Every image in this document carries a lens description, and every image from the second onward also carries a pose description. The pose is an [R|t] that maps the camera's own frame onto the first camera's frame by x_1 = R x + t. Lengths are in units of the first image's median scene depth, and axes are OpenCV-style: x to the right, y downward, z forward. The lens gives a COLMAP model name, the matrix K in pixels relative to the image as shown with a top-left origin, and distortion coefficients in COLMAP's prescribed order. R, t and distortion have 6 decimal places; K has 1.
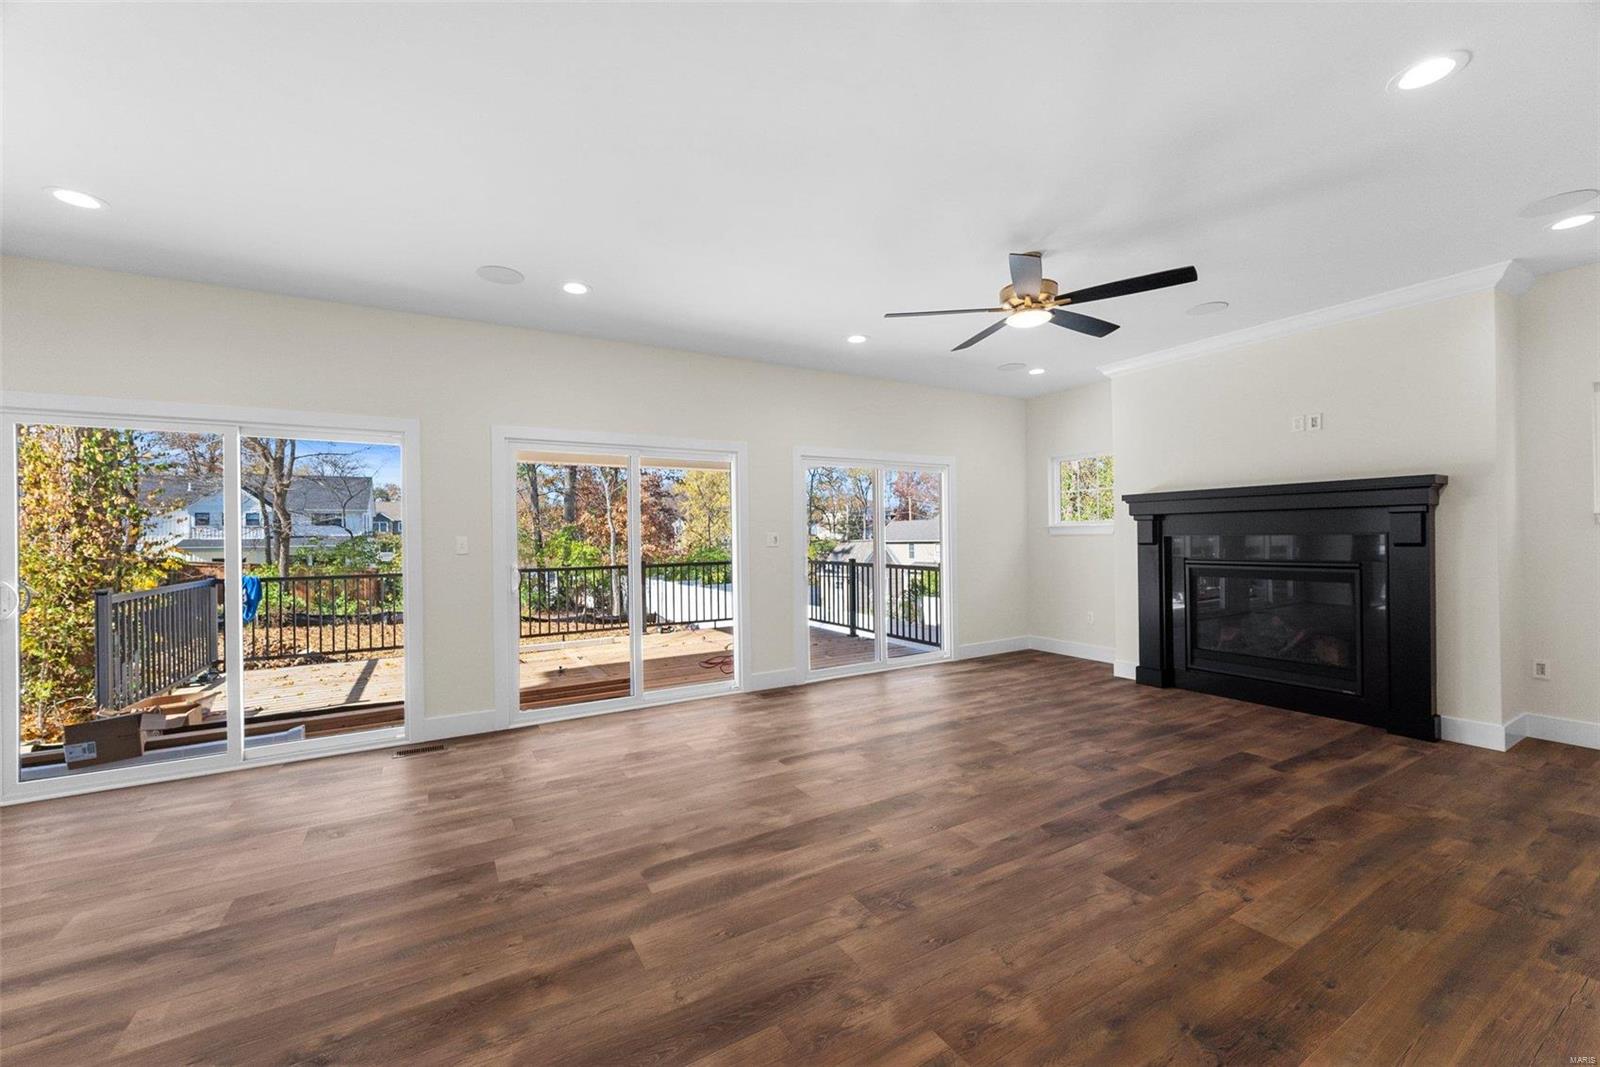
lens RADIAL K [[624.5, 0, 800.0], [0, 624.5, 533.5], [0, 0, 1]] dist [-0.001136, 0.000232]
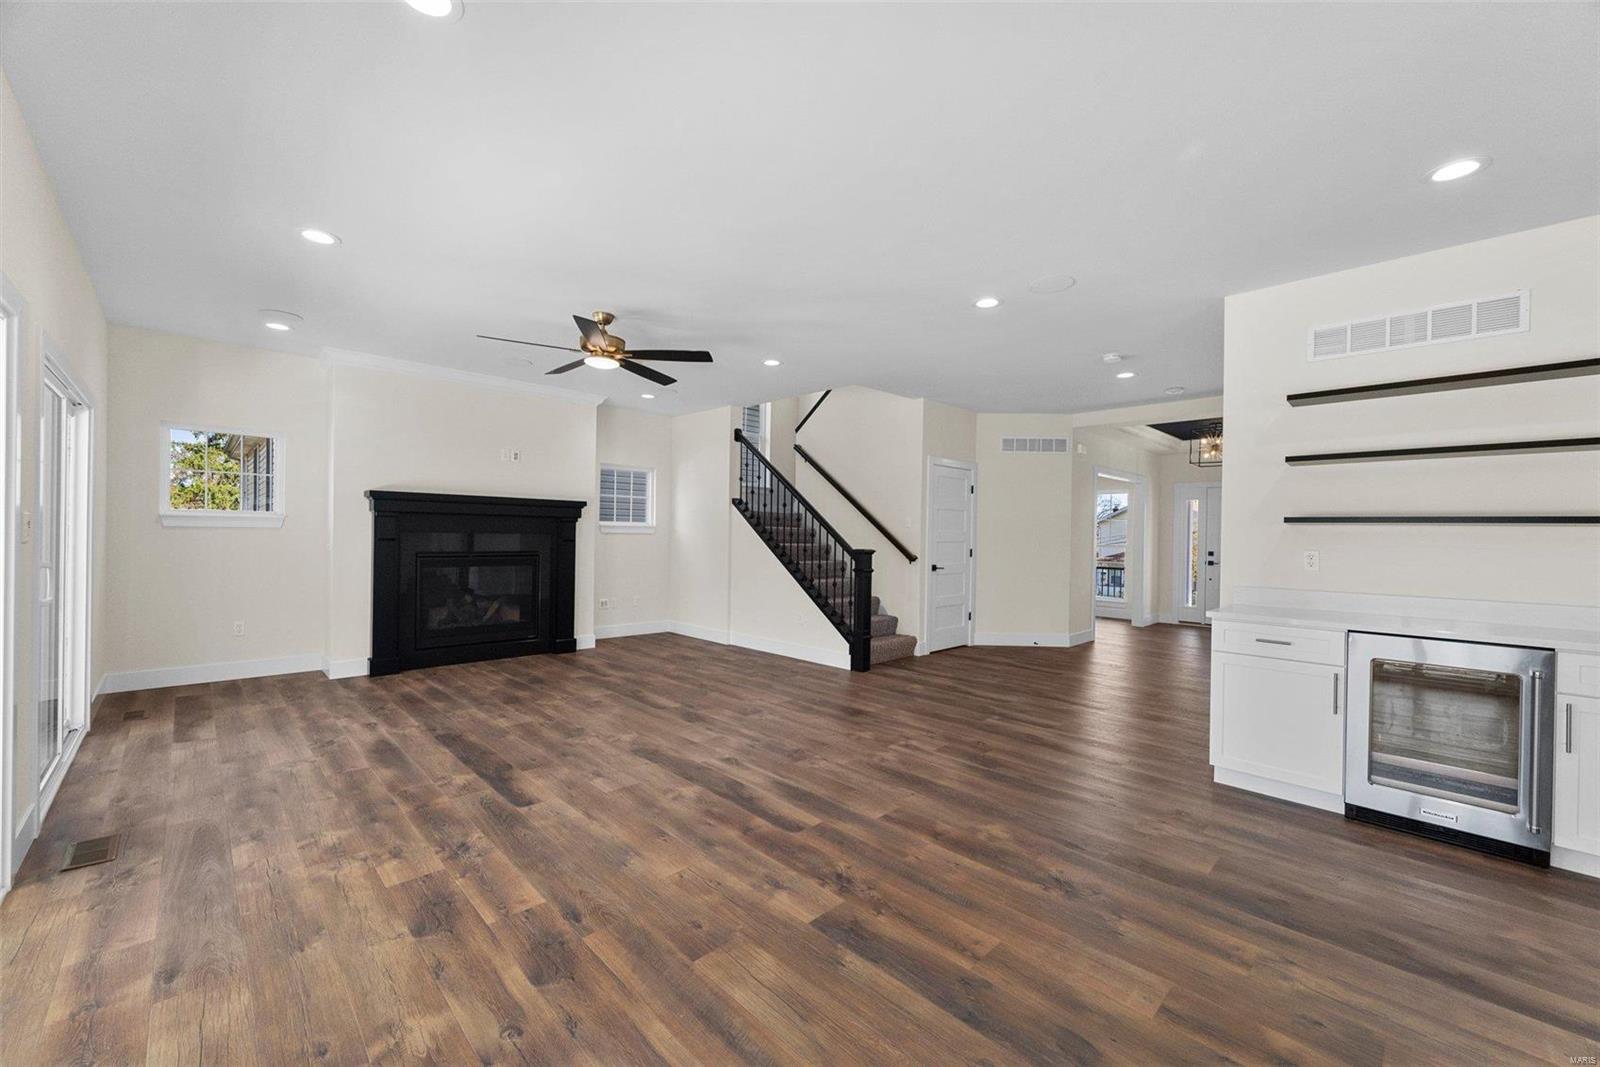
lens RADIAL K [[624.5, 0, 800.0], [0, 624.5, 533.5], [0, 0, 1]] dist [-0.001136, 0.000232]
pose [[-0.231088, 0.011565, 0.972864, -1.241218], [-0.017119, 0.999726, -0.015951, 0.026142], [-0.972782, -0.020340, -0.230827, 1.164617]]
